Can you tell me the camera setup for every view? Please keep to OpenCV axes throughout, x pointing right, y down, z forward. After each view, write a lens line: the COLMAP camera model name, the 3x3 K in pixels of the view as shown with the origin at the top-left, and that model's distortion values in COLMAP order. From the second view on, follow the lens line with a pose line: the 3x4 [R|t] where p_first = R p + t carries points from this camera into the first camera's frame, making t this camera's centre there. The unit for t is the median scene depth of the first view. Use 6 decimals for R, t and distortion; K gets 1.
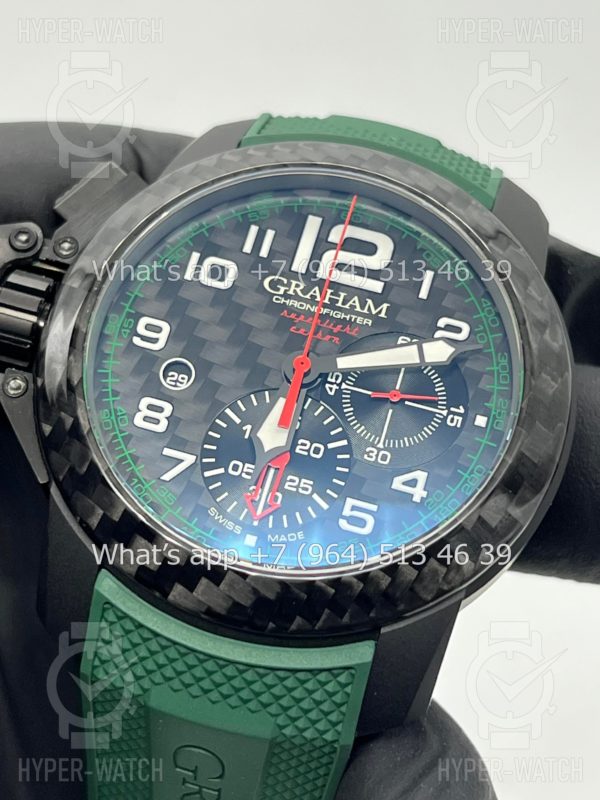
lens RADIAL K [[1899.7, 0, 287.4], [0, 1899.7, 401.8], [0, 0, 1]] dist [0.245644, -0.431700]
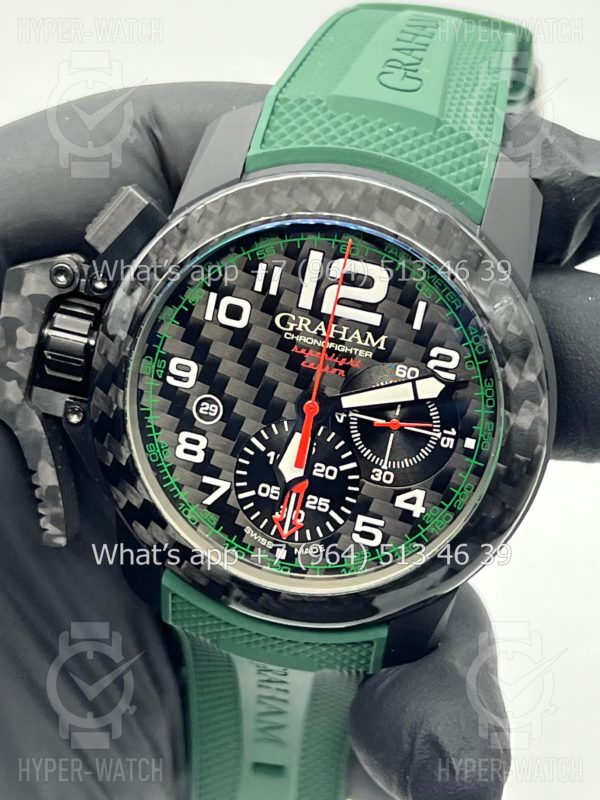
lens RADIAL K [[1899.7, 0, 287.4], [0, 1899.7, 401.8], [0, 0, 1]] dist [0.245644, -0.431700]
pose [[0.989218, -0.041119, -0.140562, 0.154073], [0.109616, 0.844370, 0.524426, -0.623759], [0.097123, -0.534180, 0.839773, 0.031703]]
